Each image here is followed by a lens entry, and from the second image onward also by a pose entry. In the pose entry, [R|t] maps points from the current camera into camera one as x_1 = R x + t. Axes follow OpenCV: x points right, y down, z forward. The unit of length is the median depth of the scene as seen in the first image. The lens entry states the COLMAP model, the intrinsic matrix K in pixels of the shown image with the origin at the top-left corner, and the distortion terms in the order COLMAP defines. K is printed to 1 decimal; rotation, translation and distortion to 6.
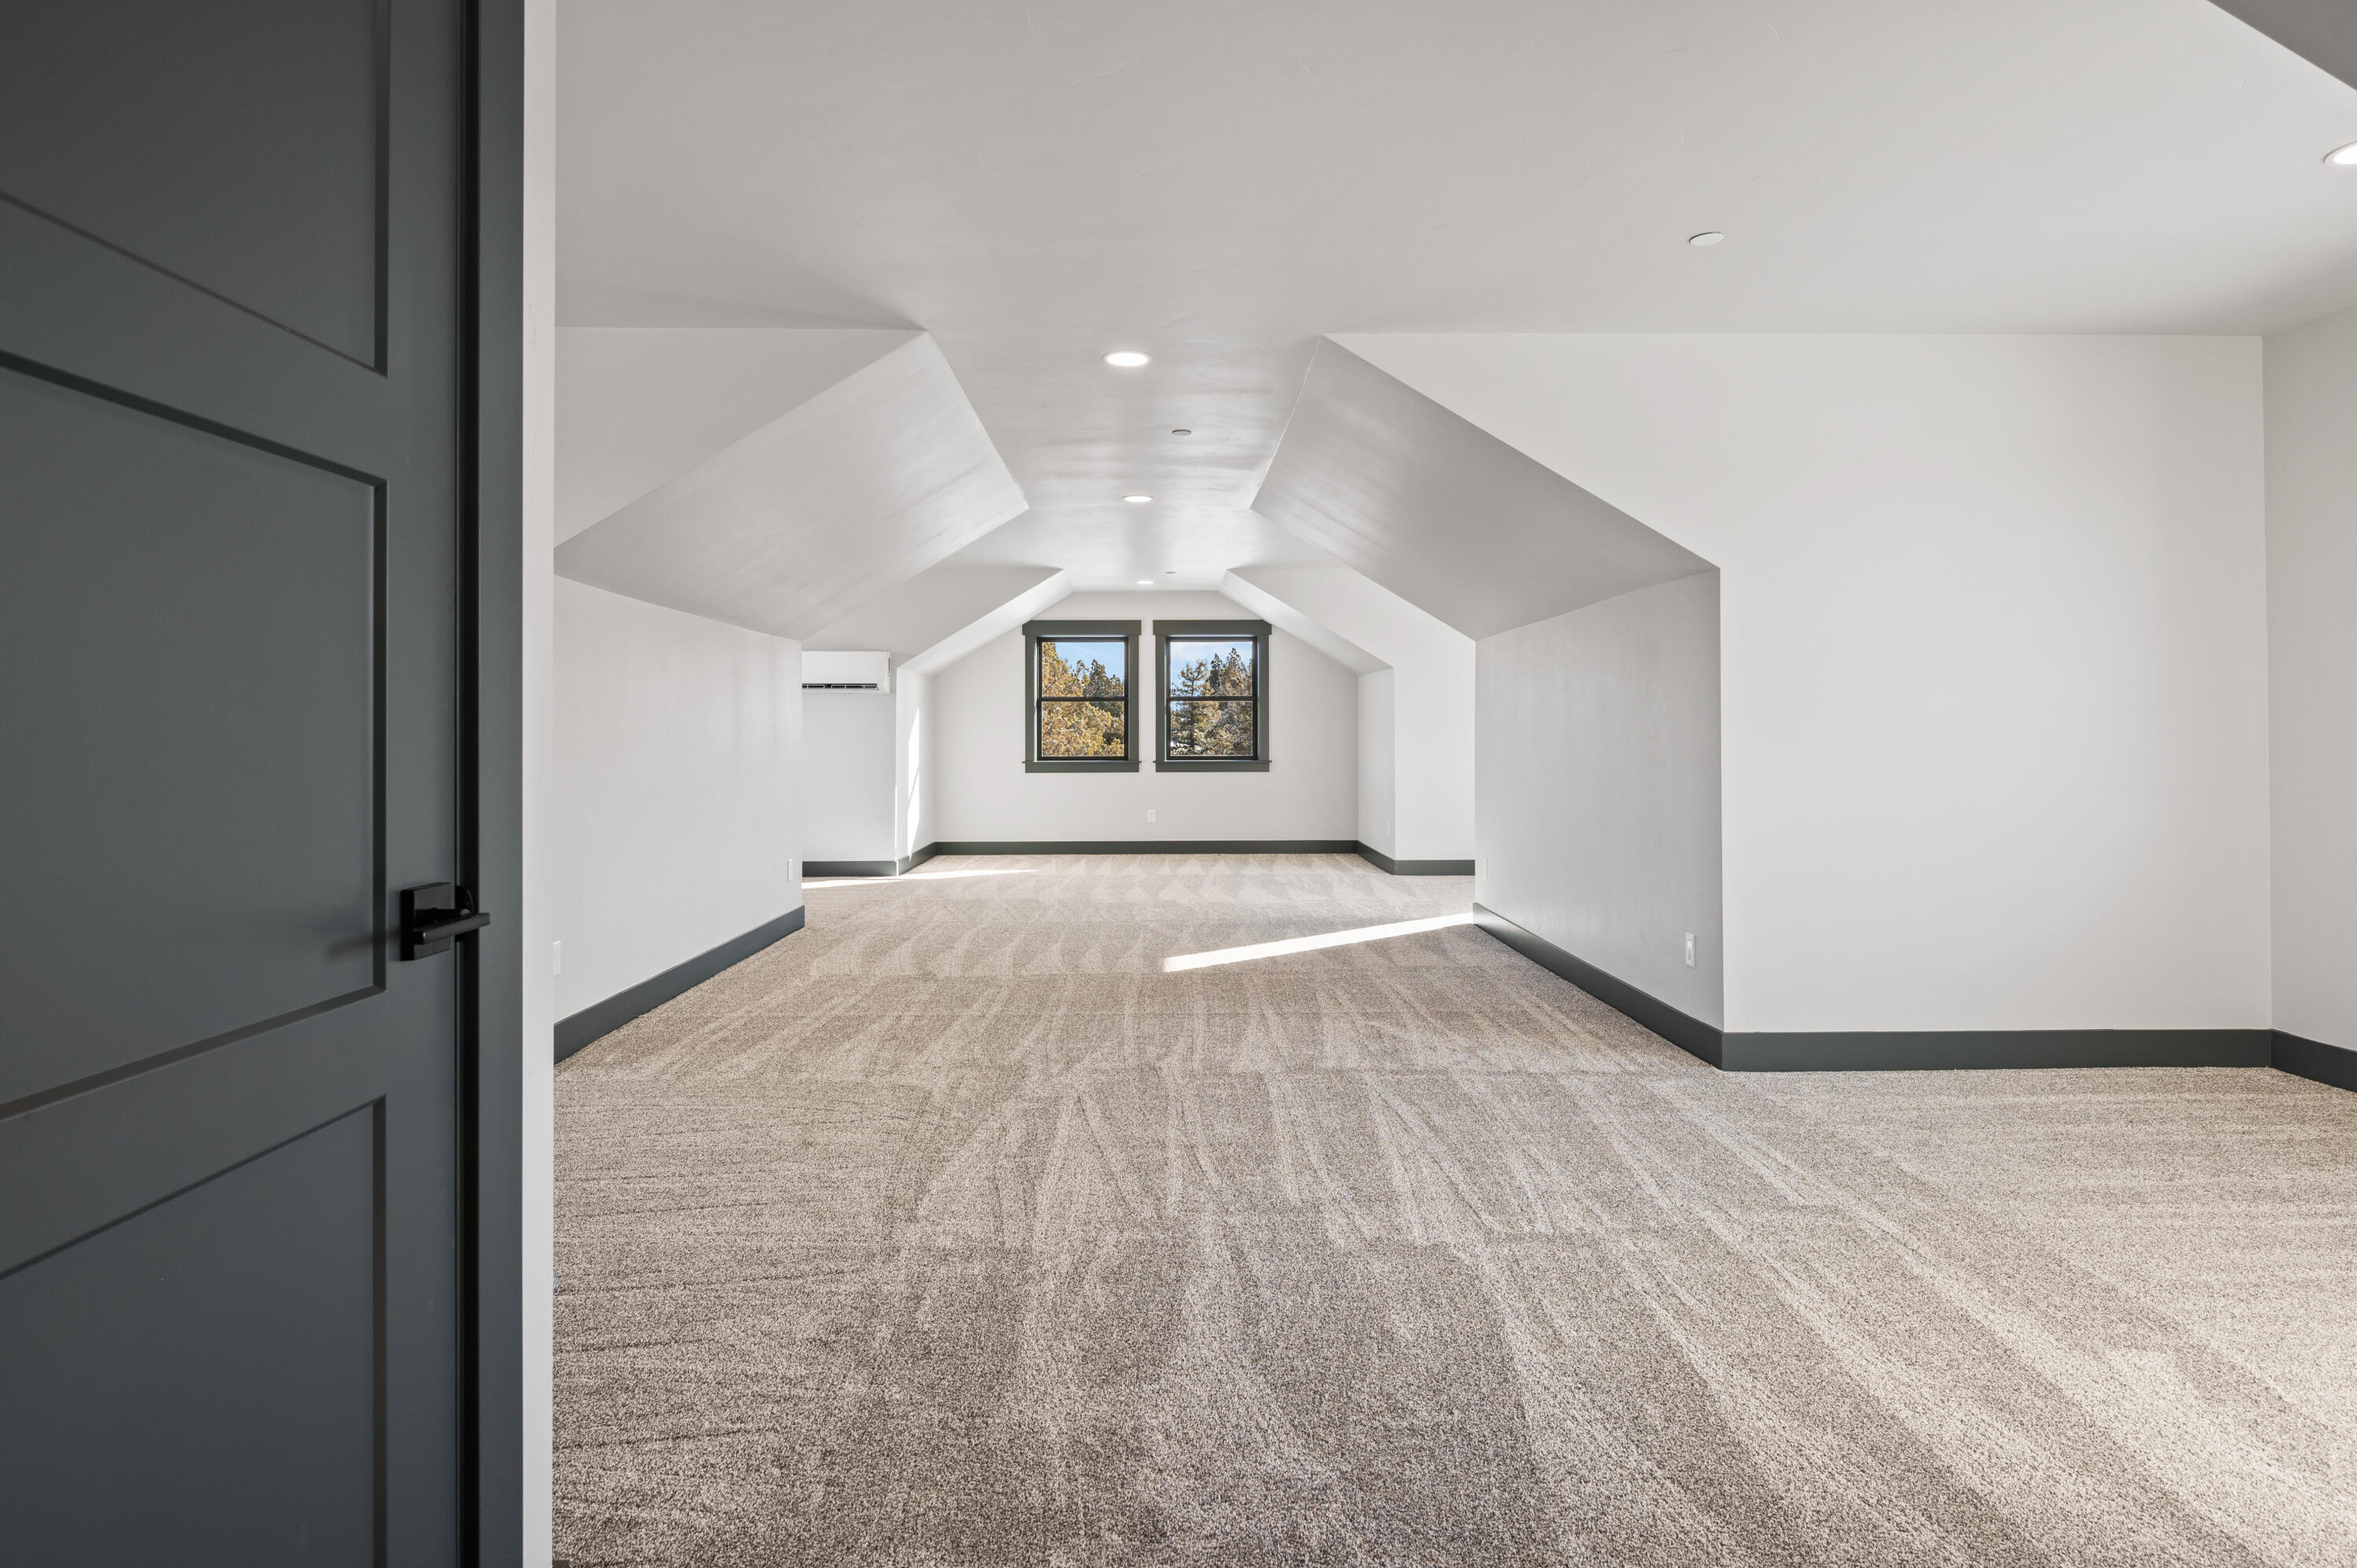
lens RADIAL K [[1298.0, 0, 1173.5], [0, 1298.0, 719.2], [0, 0, 1]] dist [0.002100, 0.000152]
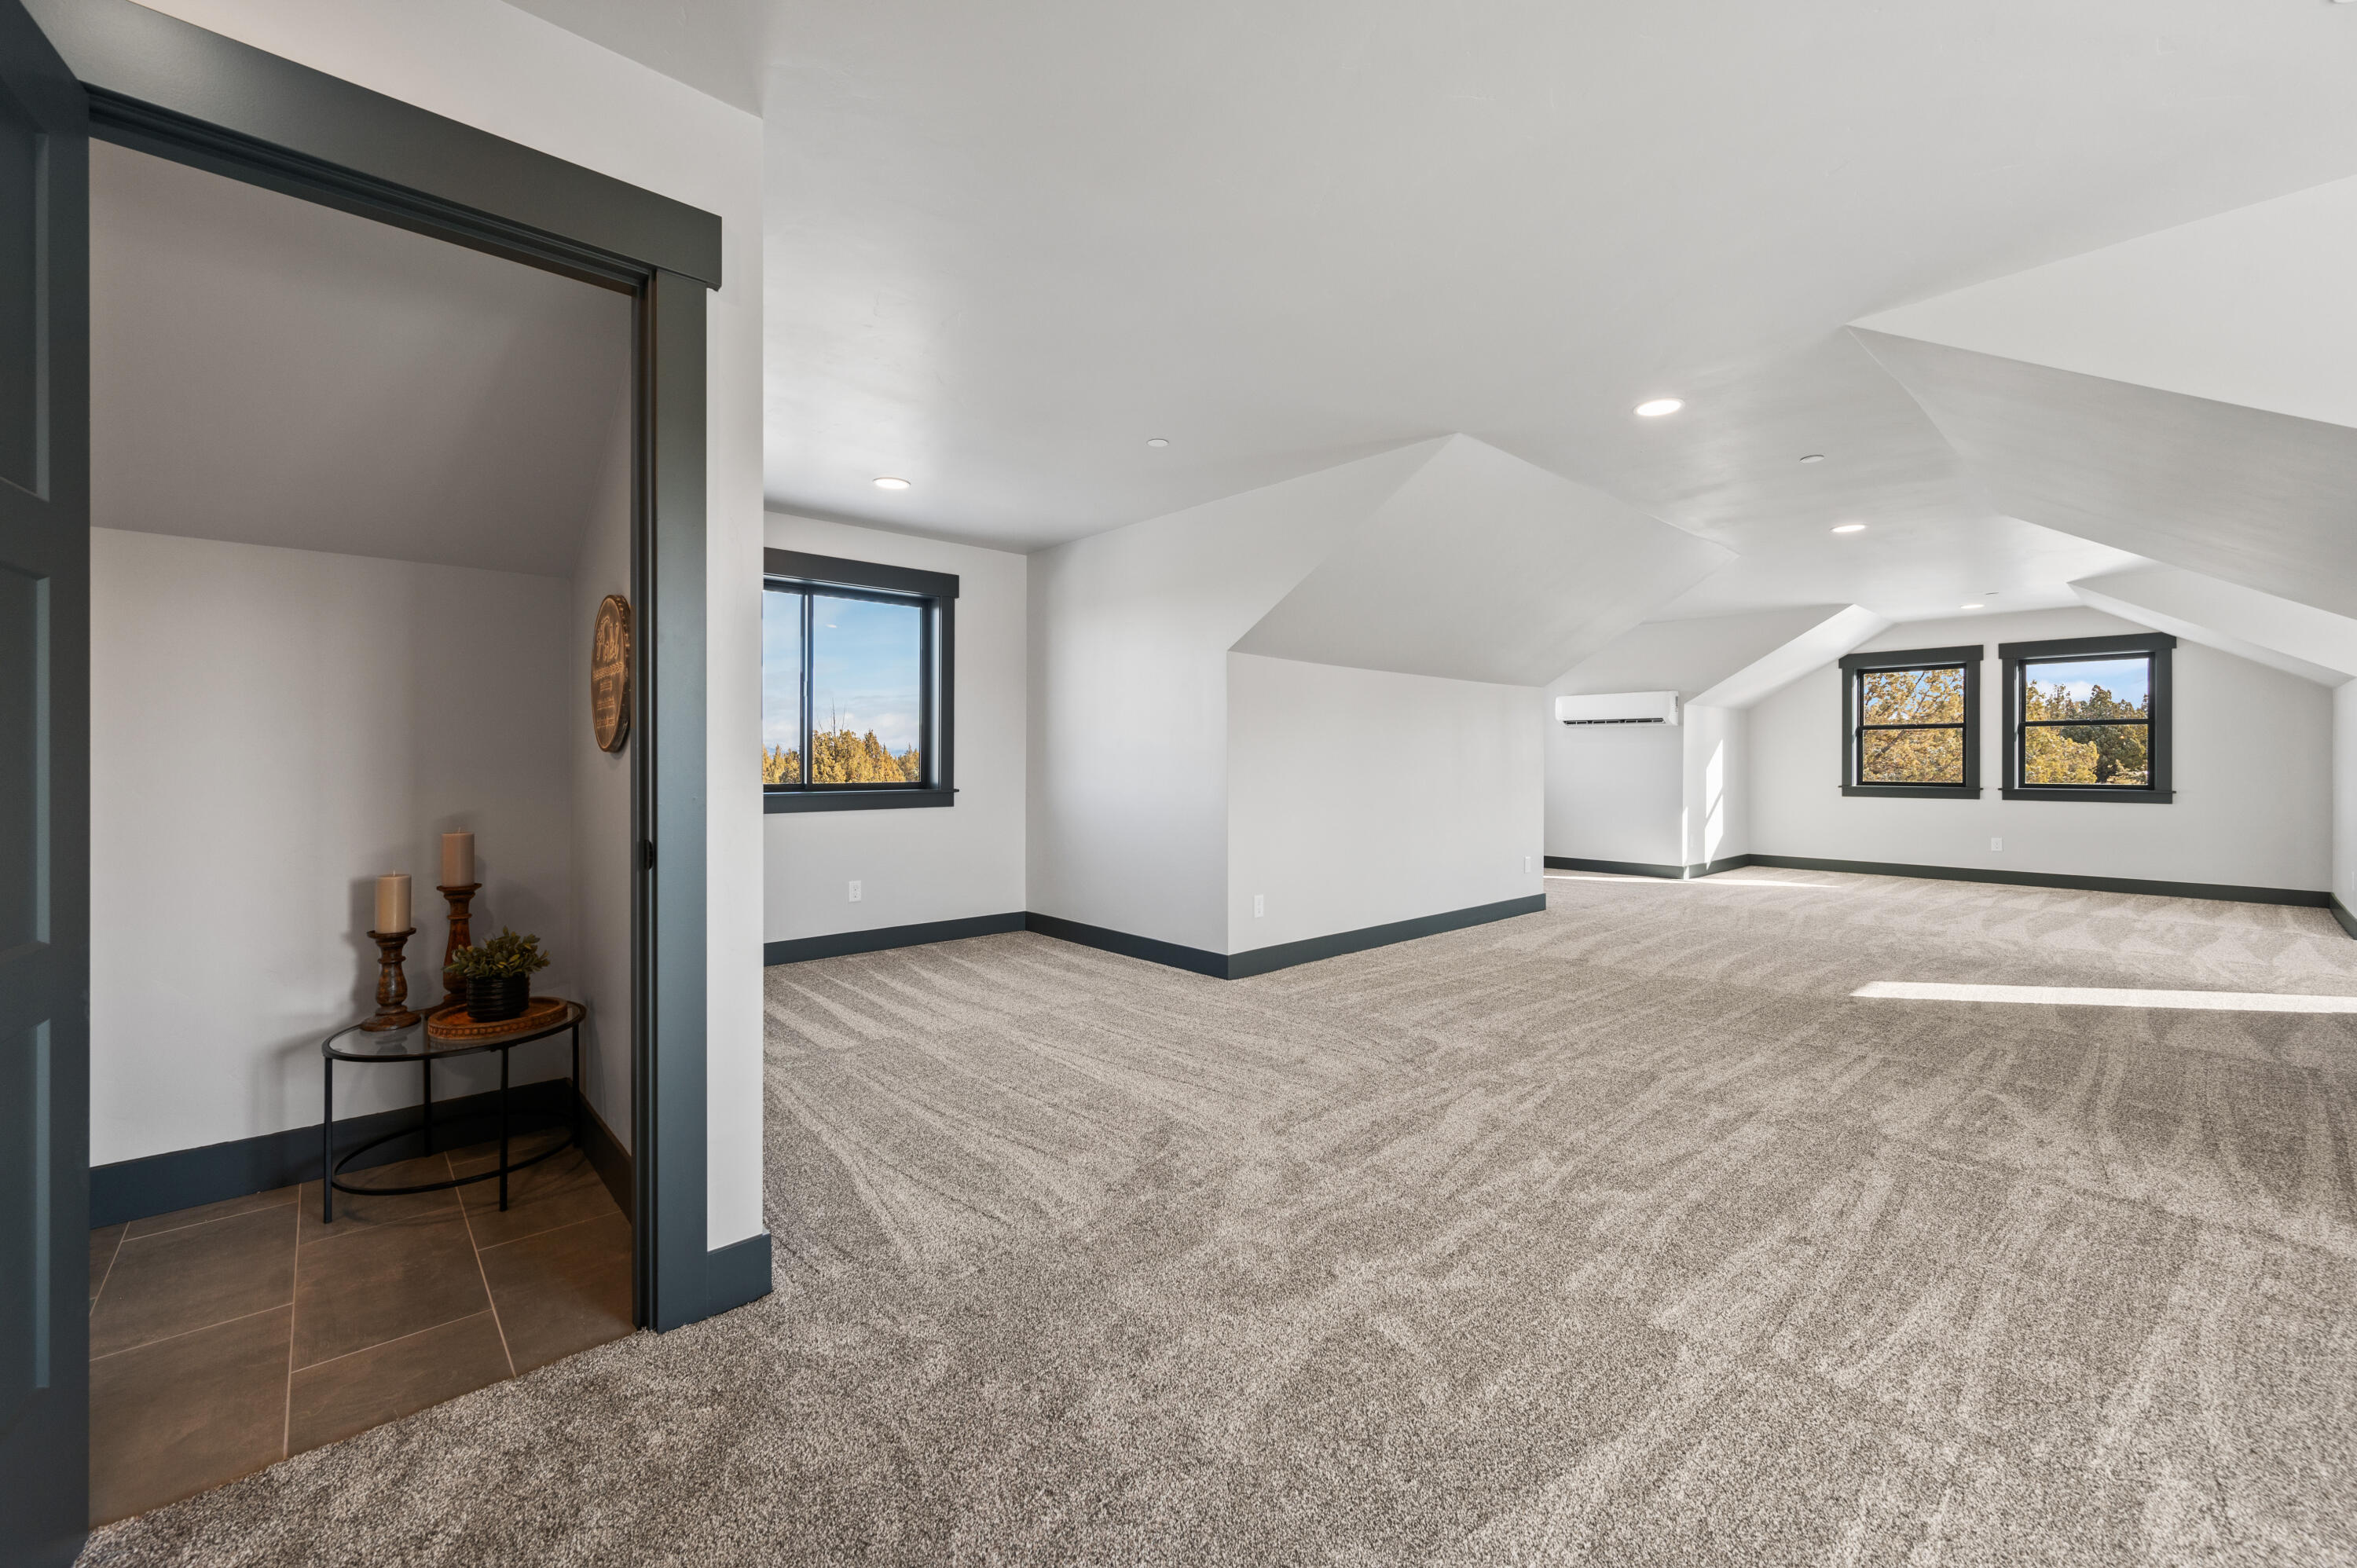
lens RADIAL K [[937.2, 0, 1184.9], [0, 937.2, 766.6], [0, 0, 1]] dist [-0.000248, 0.000845]
pose [[0.664524, 0.009825, -0.747203, 0.125961], [0.005284, 0.999827, 0.017847, -0.000065], [0.747249, -0.015808, 0.664357, 0.088774]]
